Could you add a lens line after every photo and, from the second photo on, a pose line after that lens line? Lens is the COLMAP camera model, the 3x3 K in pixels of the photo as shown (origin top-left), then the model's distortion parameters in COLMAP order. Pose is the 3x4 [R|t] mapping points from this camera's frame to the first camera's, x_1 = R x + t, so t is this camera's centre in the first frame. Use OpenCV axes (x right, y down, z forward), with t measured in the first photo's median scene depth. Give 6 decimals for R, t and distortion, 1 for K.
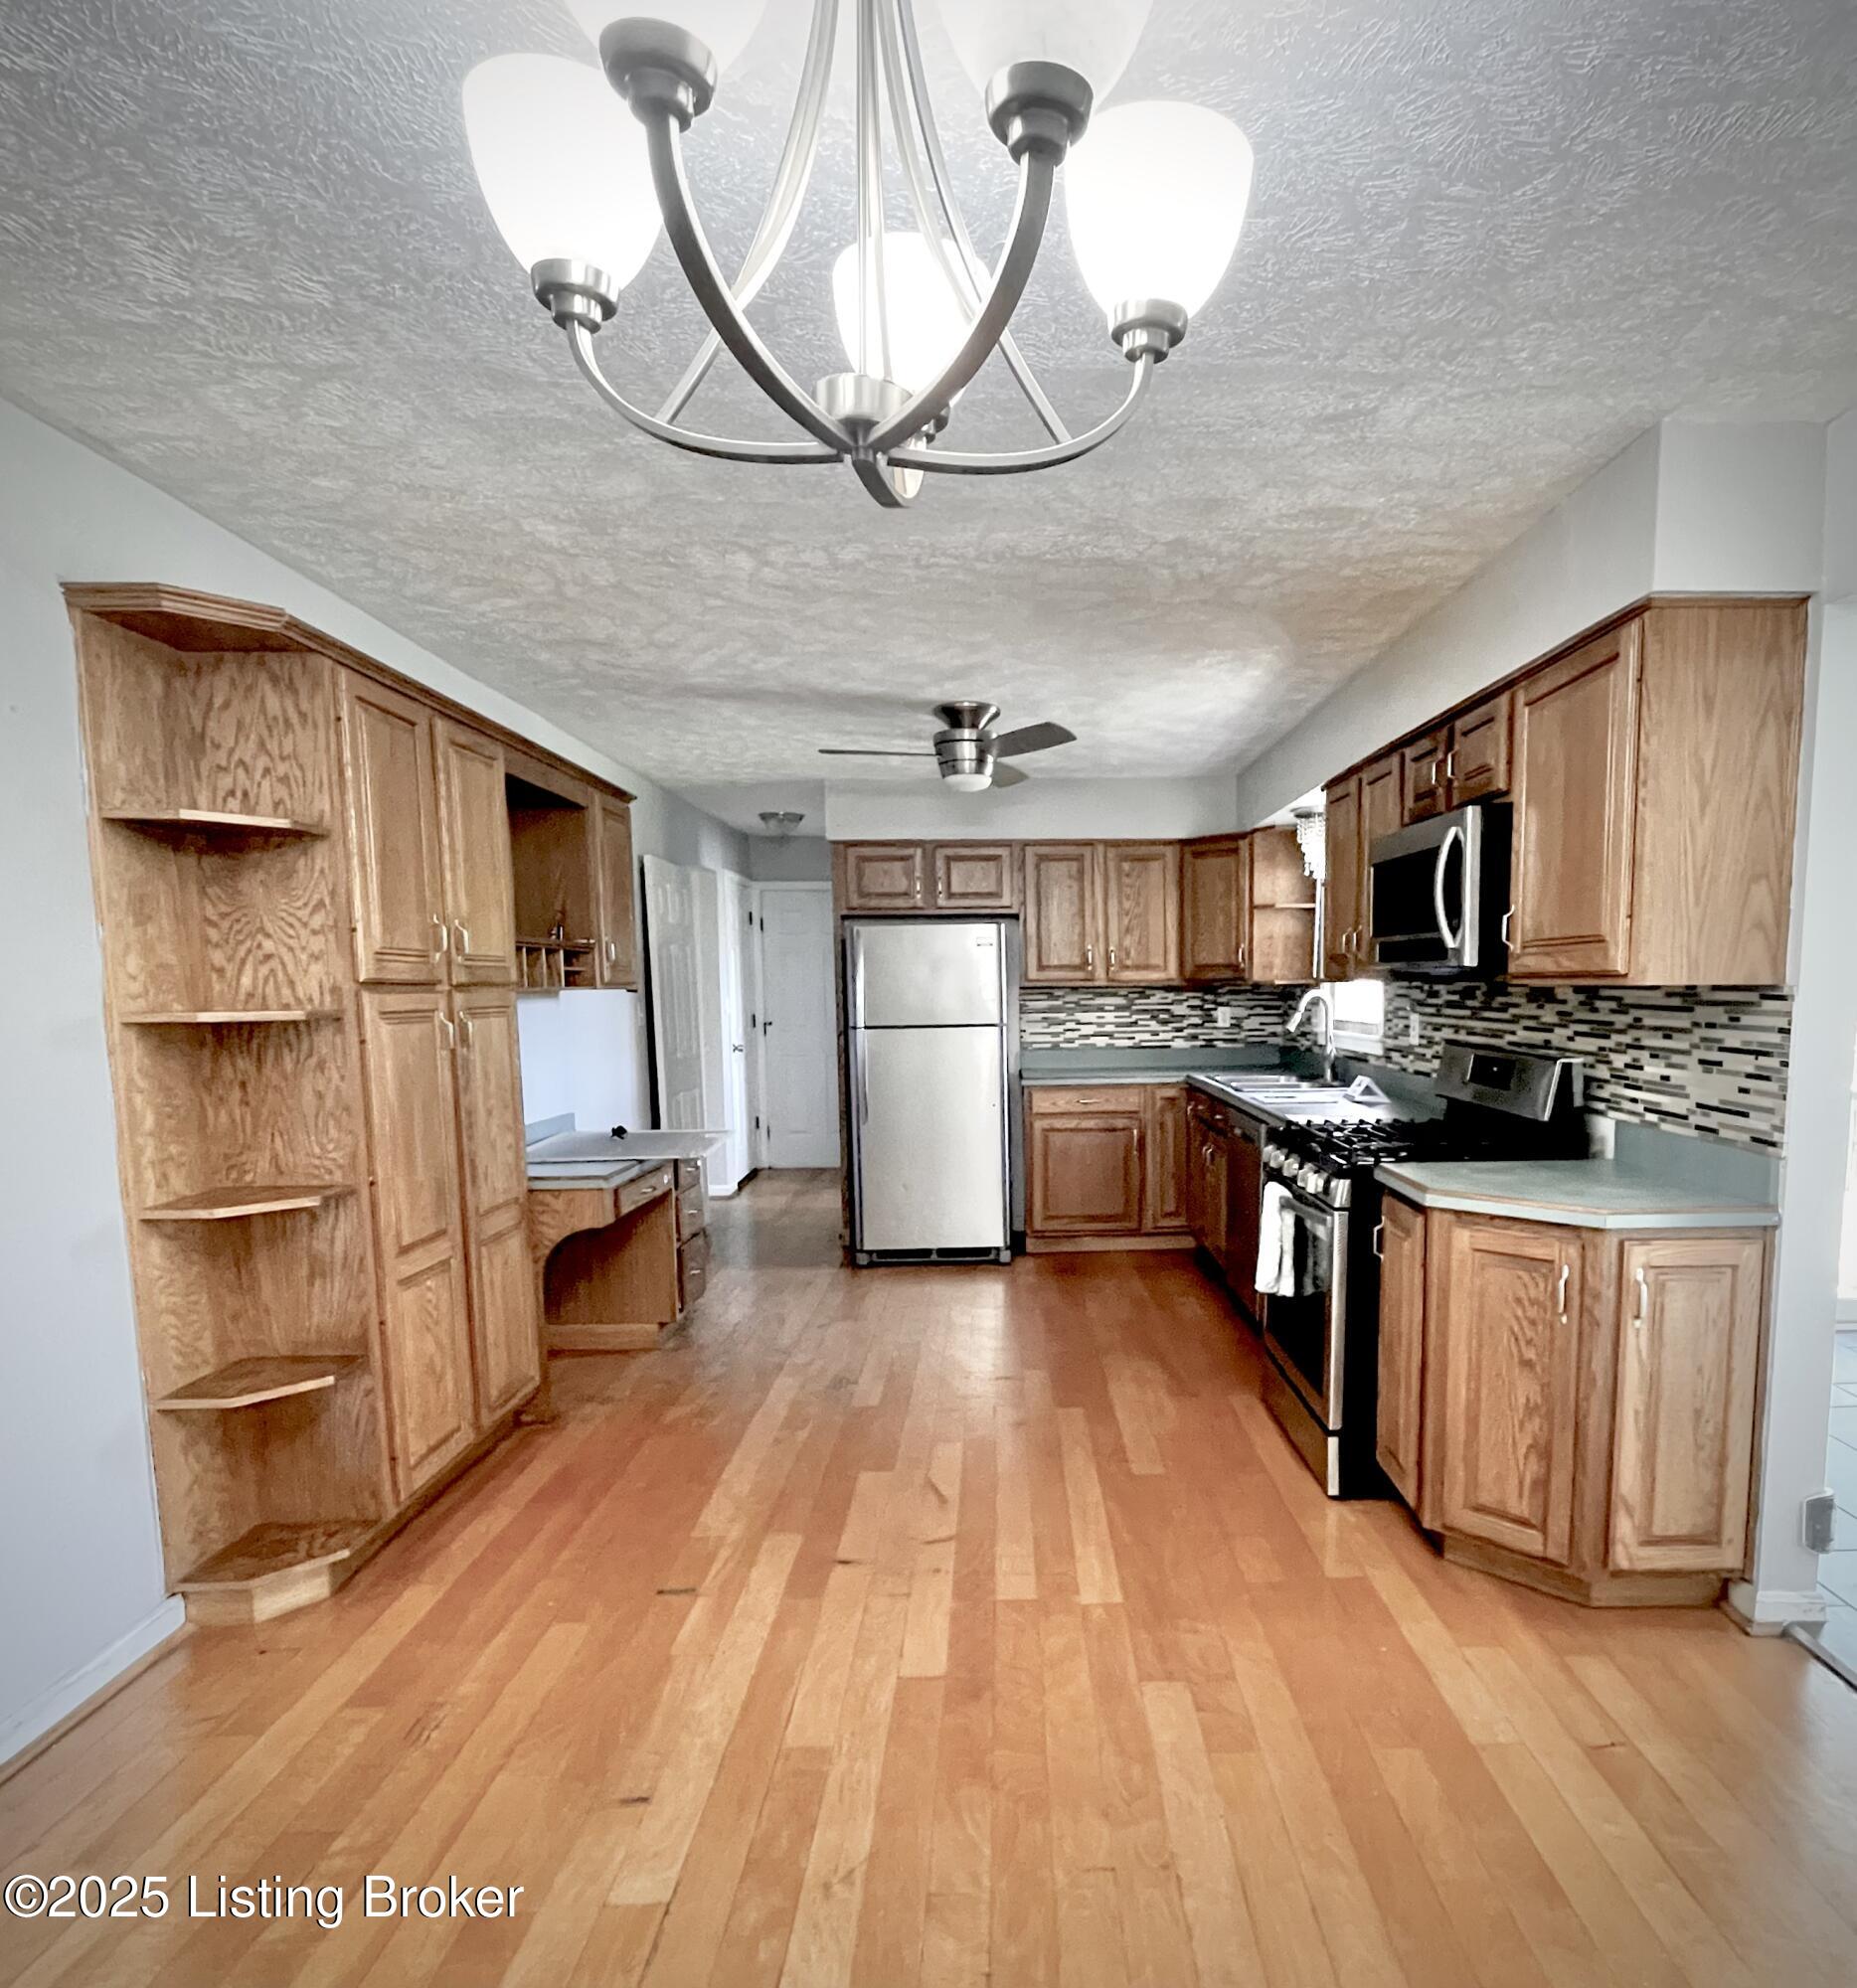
lens RADIAL K [[1170.5, 0, 970.3], [0, 1170.5, 1103.7], [0, 0, 1]] dist [0.001778, -0.000738]
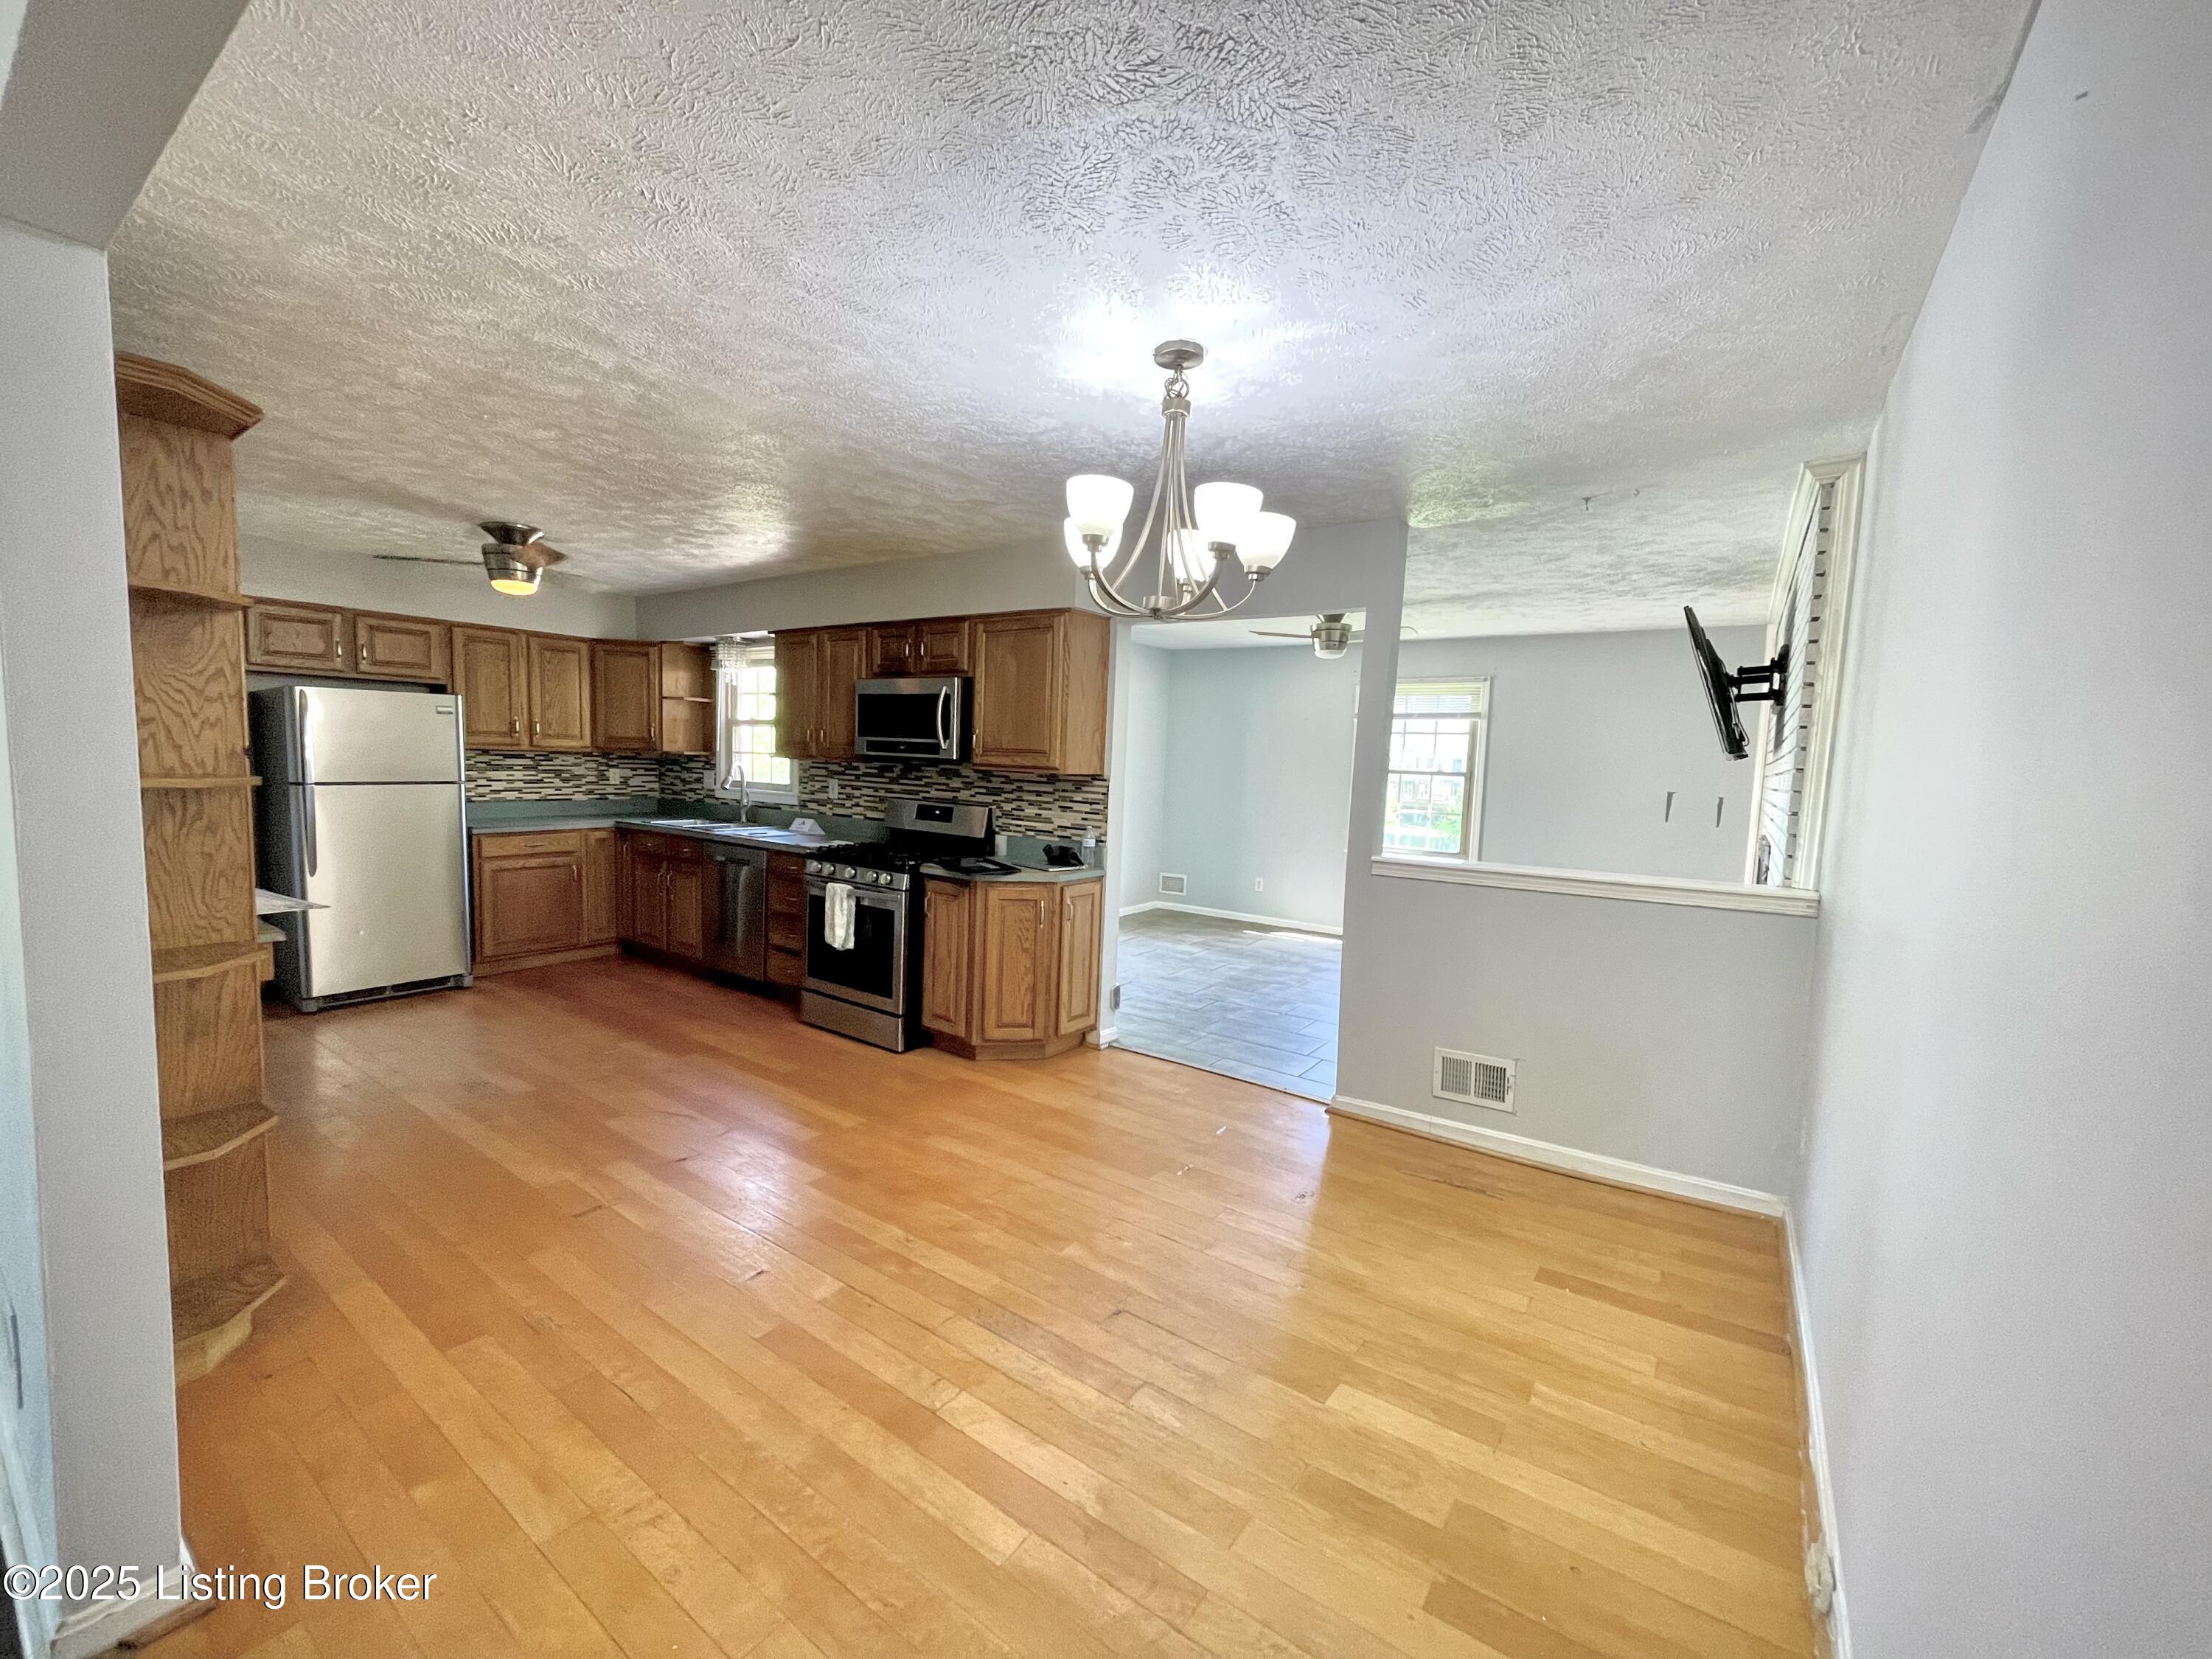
lens RADIAL K [[892.4, 0, 1105.3], [0, 892.4, 830.0], [0, 0, 1]] dist [-0.003464, 0.000586]
pose [[0.607683, -0.033417, 0.793477, -0.561788], [0.041257, 0.999094, 0.010480, -0.005079], [-0.793108, 0.026367, 0.608510, -0.084254]]
